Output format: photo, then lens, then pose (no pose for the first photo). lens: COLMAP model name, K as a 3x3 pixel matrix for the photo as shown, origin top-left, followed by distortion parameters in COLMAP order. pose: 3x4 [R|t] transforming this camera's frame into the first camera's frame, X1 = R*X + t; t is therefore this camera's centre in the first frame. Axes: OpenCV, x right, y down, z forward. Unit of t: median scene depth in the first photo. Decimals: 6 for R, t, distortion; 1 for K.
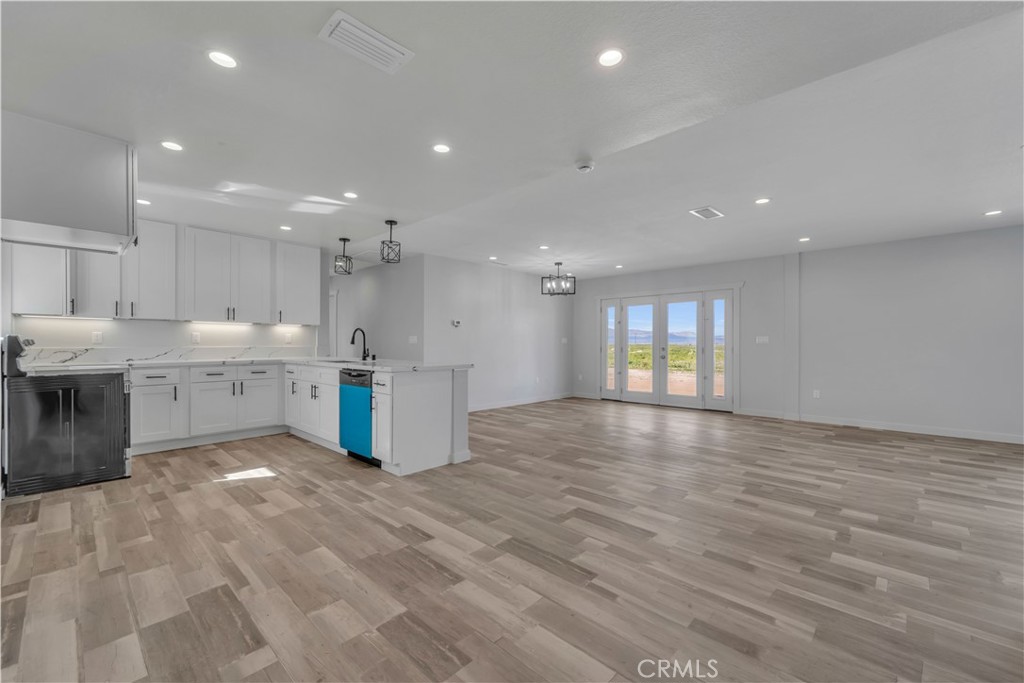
lens RADIAL K [[410.2, 0, 519.5], [0, 410.2, 345.4], [0, 0, 1]] dist [0.009847, -0.000719]
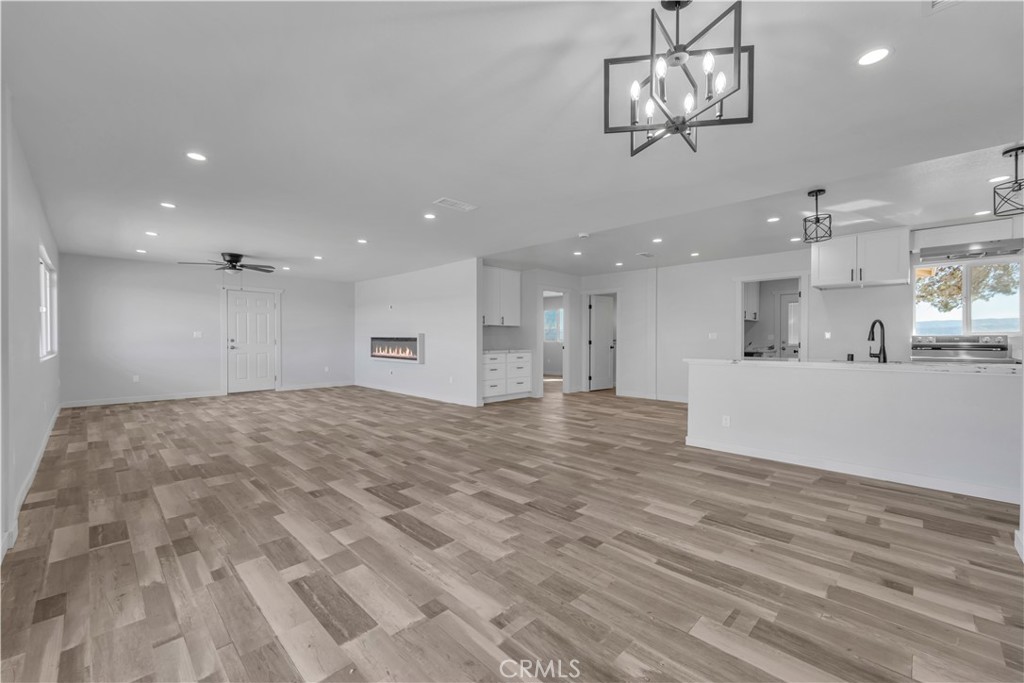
lens RADIAL K [[410.2, 0, 516.3], [0, 410.2, 341.5], [0, 0, 1]] dist [0.009847, -0.000719]
pose [[-0.999687, -0.005962, 0.024298, 0.302642], [-0.005913, 0.999980, 0.002091, 0.002175], [-0.024310, 0.001946, -0.999703, 2.075048]]
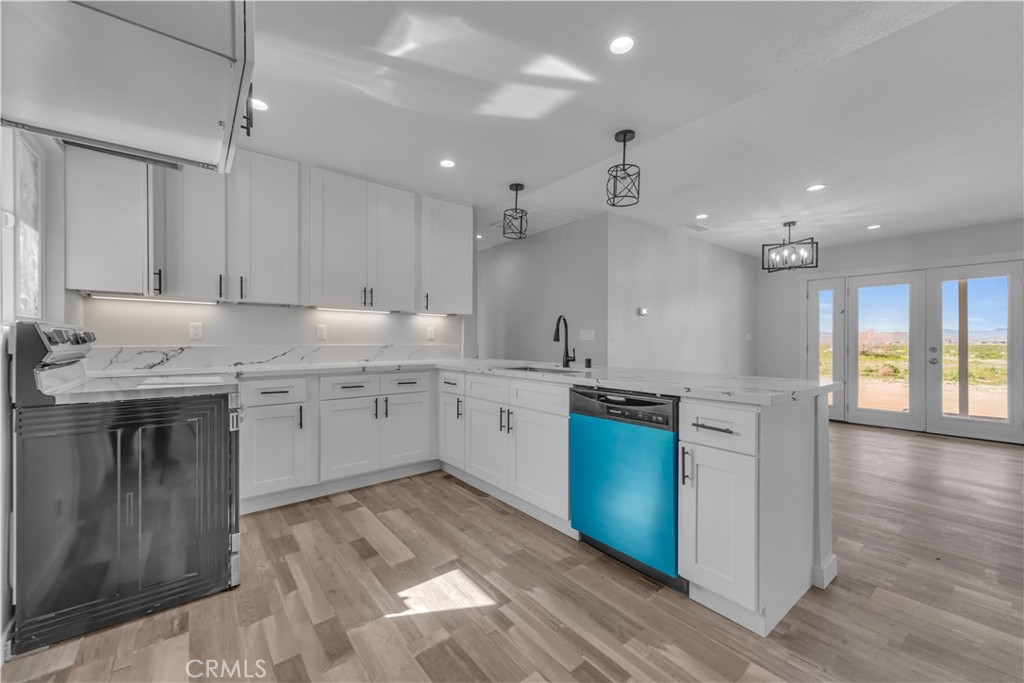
lens RADIAL K [[410.2, 0, 522.1], [0, 410.2, 343.7], [0, 0, 1]] dist [0.009847, -0.000719]
pose [[0.988228, 0.002184, -0.152976, -0.415635], [-0.001808, 0.999995, 0.002597, -0.000885], [0.152981, -0.002289, 0.988227, 0.442020]]
